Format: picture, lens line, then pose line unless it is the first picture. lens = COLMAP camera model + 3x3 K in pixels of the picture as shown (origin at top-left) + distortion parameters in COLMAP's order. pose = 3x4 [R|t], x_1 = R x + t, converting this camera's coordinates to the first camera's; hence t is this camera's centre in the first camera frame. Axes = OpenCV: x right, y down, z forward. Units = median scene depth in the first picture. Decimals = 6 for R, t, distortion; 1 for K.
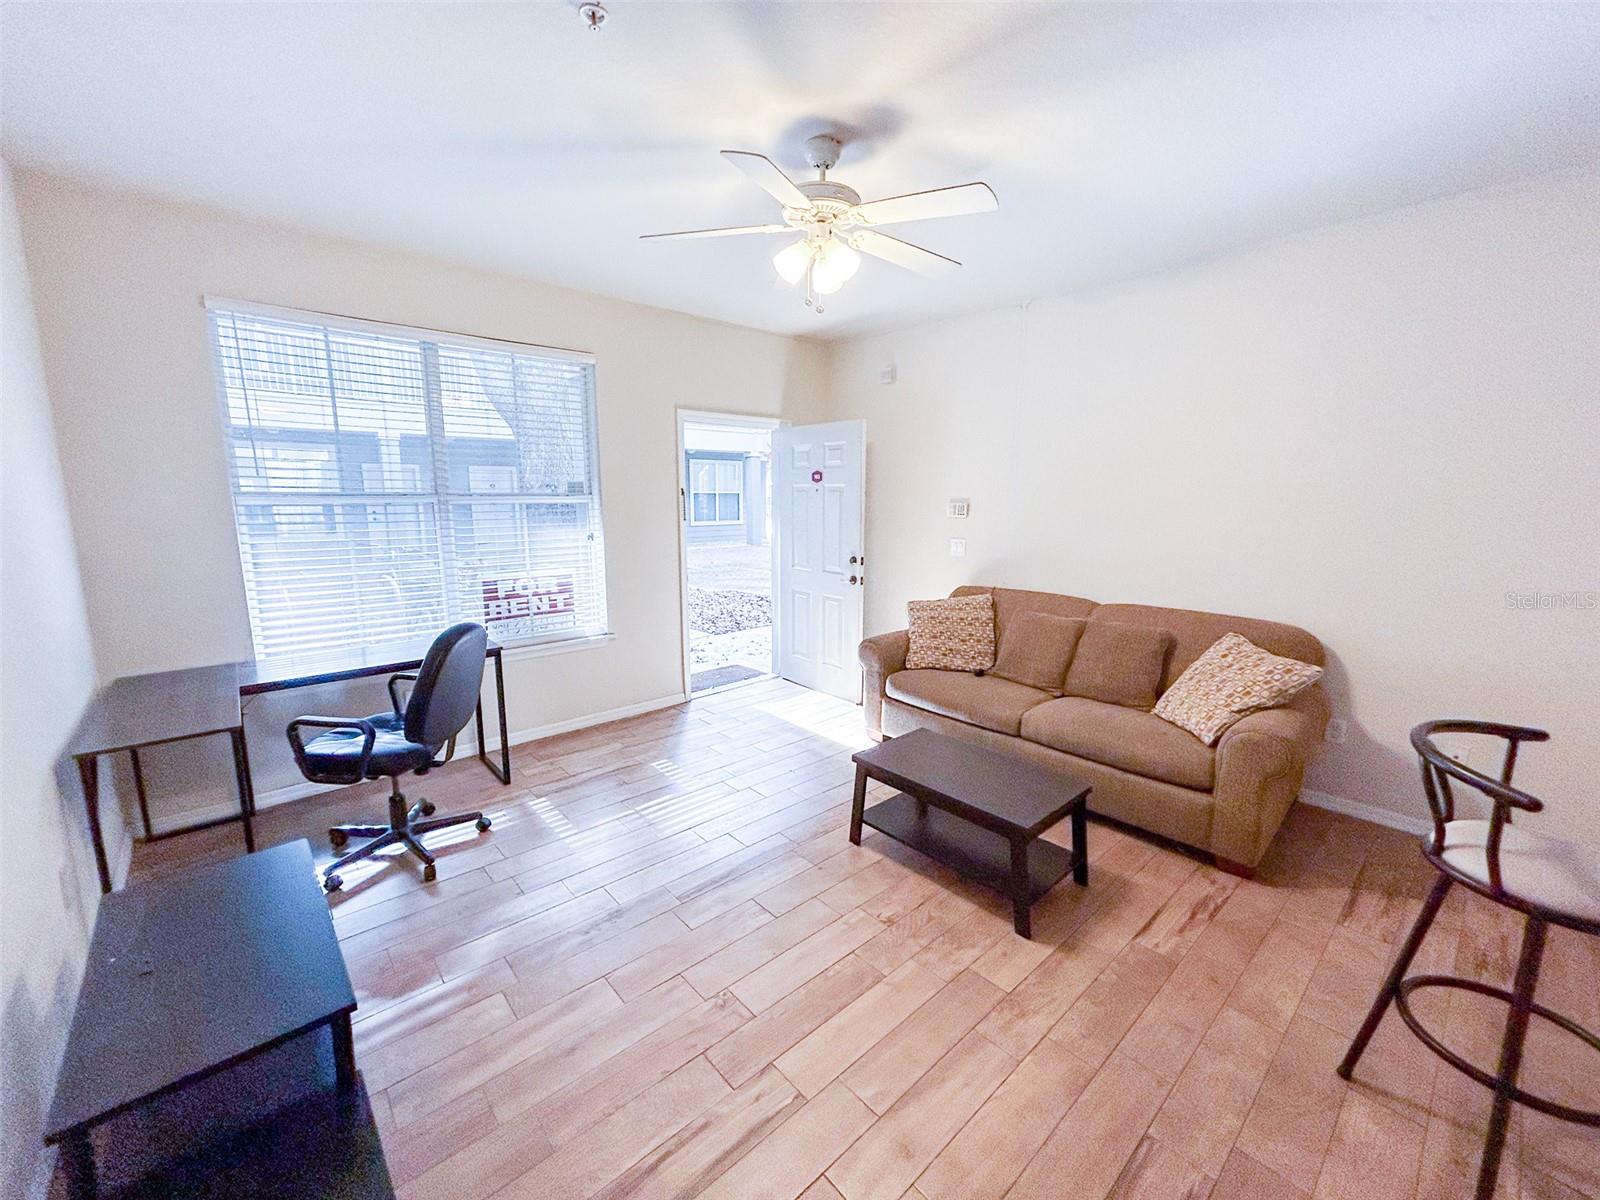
lens RADIAL K [[643.4, 0, 808.0], [0, 643.4, 593.0], [0, 0, 1]] dist [0.001320, 0.000478]
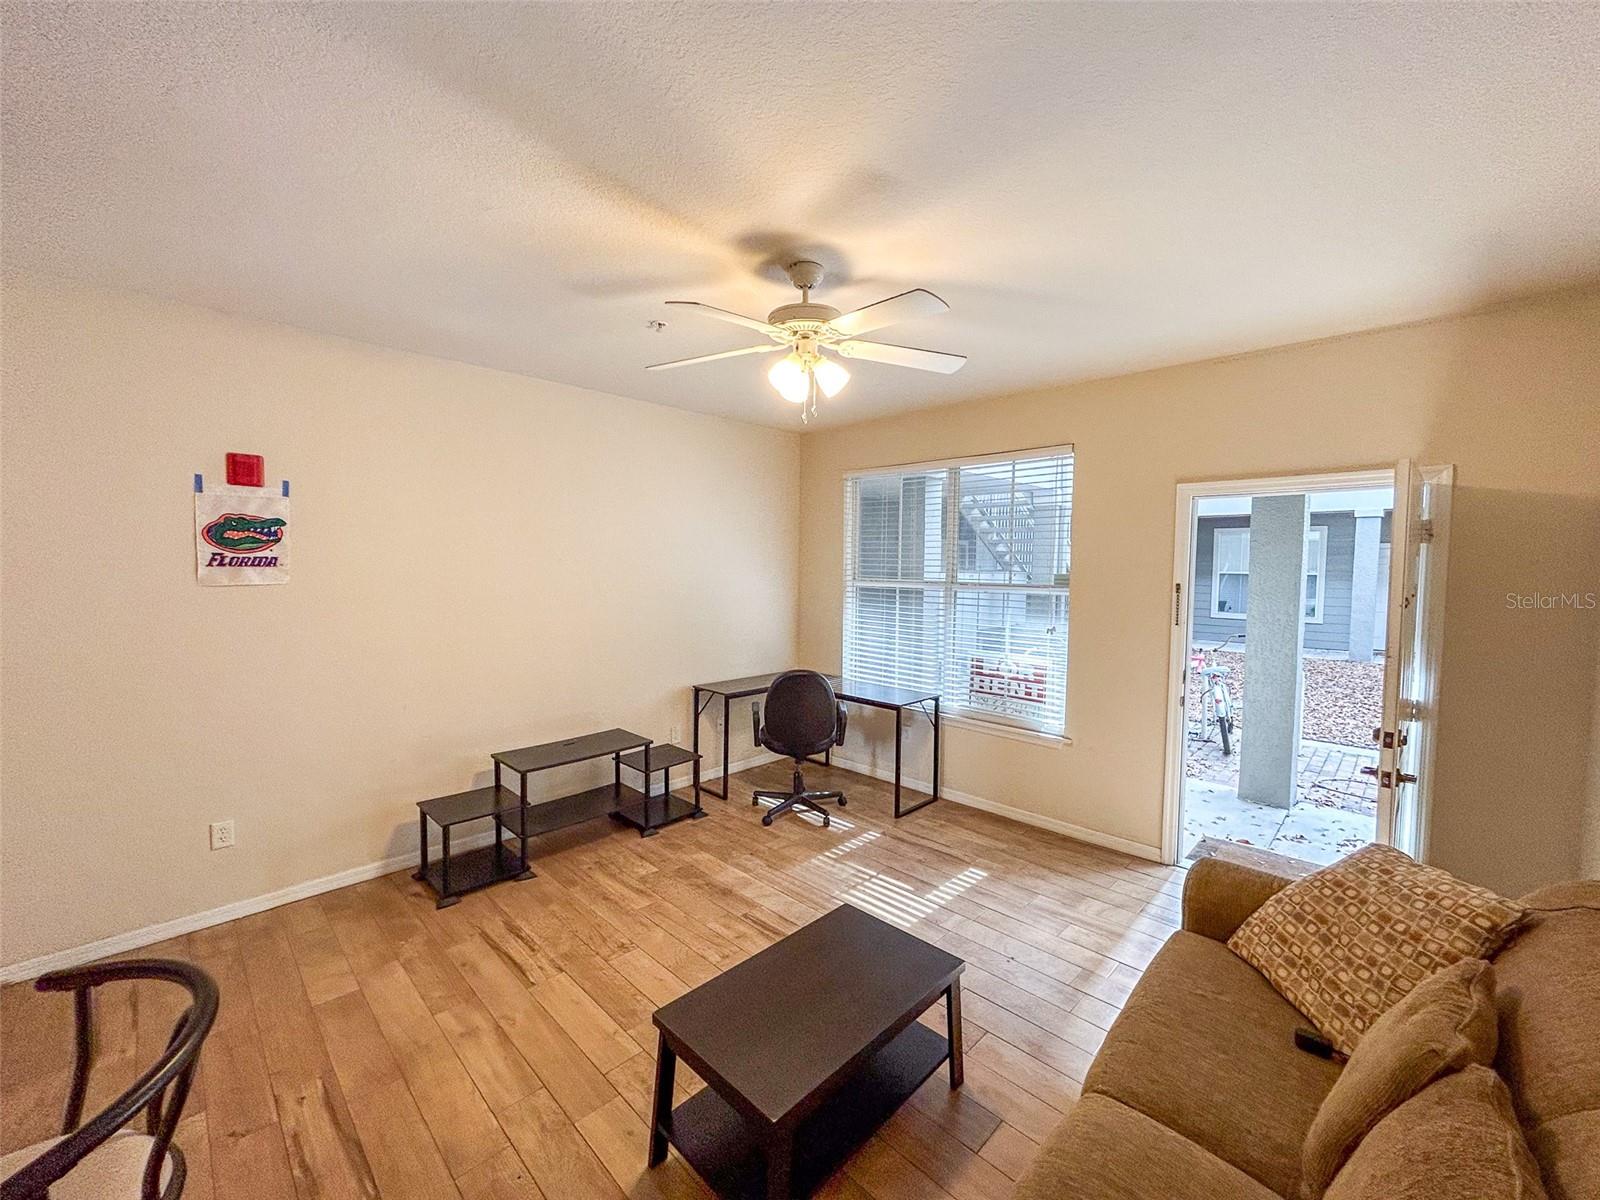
lens RADIAL K [[644.9, 0, 800.8], [0, 644.9, 596.6], [0, 0, 1]] dist [0.001275, 0.000660]
pose [[0.059921, 0.050470, -0.996926, 0.664387], [-0.162720, 0.985856, 0.040129, -0.127086], [0.984851, 0.159815, 0.067286, 0.609983]]
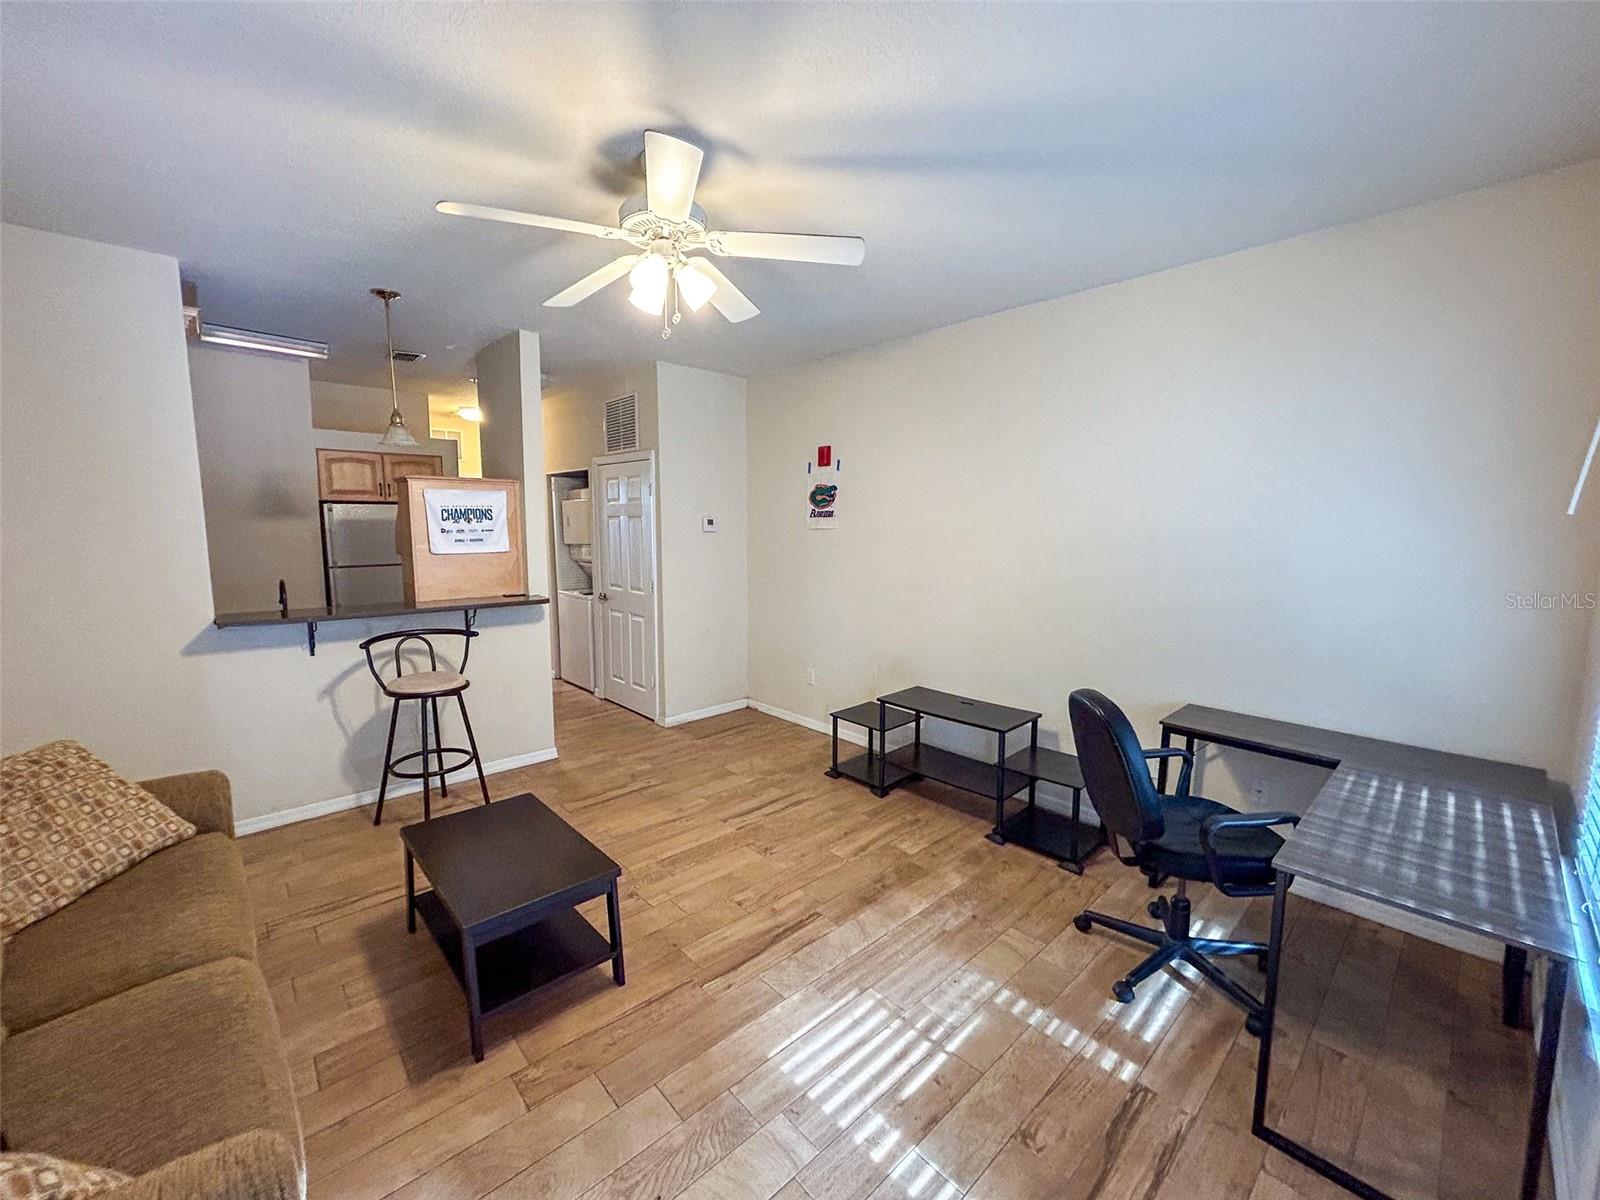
lens RADIAL K [[644.9, 0, 800.8], [0, 644.9, 596.6], [0, 0, 1]] dist [0.001275, 0.000660]
pose [[-0.999895, -0.008529, -0.011719, -0.101267], [-0.011315, 0.964615, 0.263421, -0.202920], [0.009057, 0.263526, -0.964610, 1.243768]]
